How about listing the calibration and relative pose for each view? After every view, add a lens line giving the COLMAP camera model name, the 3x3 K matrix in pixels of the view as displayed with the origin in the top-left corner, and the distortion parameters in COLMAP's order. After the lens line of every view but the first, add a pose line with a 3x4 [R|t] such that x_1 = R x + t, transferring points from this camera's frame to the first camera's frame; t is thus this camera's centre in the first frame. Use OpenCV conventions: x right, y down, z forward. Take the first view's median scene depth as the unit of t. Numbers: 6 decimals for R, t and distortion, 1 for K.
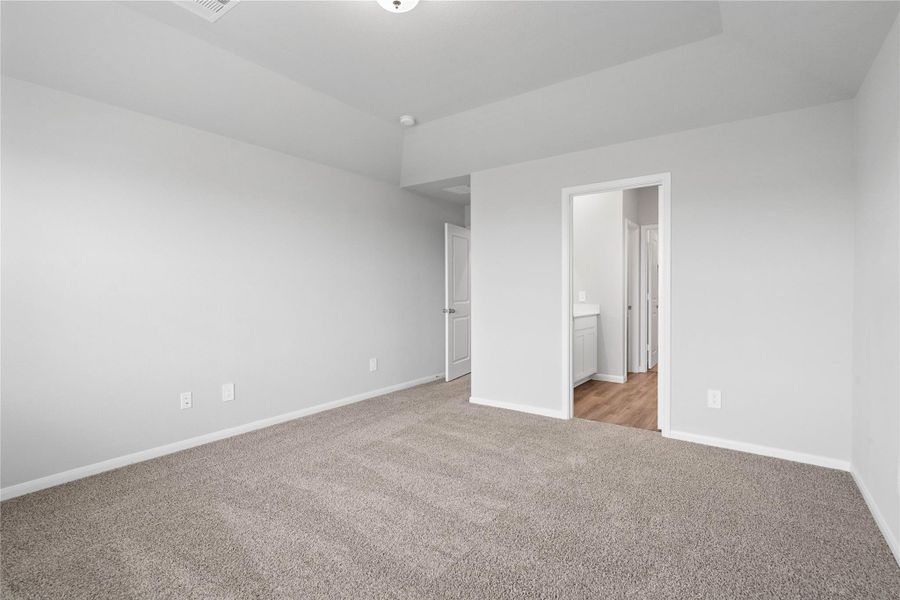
lens RADIAL K [[430.0, 0, 447.8], [0, 430.0, 299.9], [0, 0, 1]] dist [-0.013987, 0.007258]
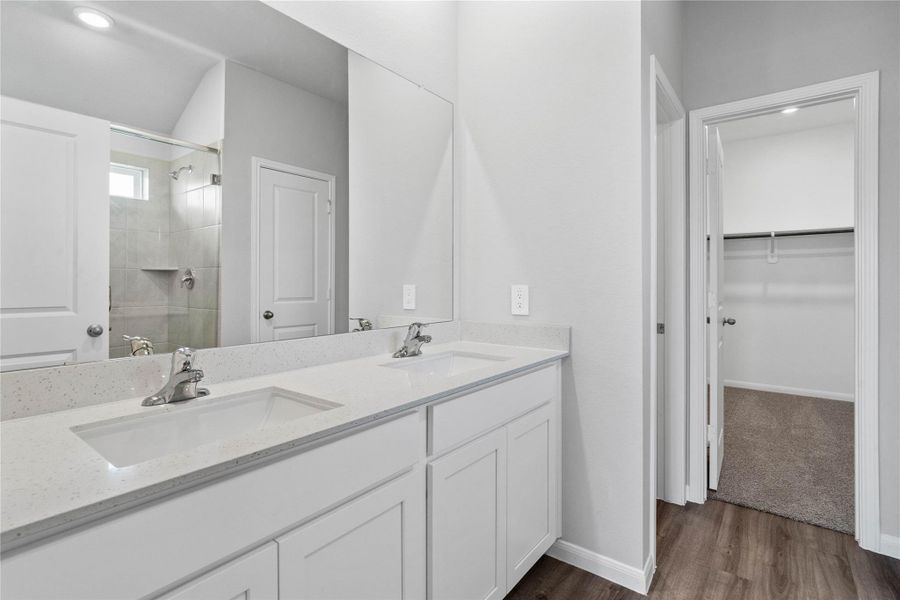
lens RADIAL K [[430.0, 0, 452.0], [0, 430.0, 292.8], [0, 0, 1]] dist [-0.013987, 0.007258]
pose [[0.999703, -0.003802, -0.024059, 0.255698], [0.003891, 0.999986, 0.003645, -0.014993], [0.024045, -0.003737, 0.999704, 0.633081]]
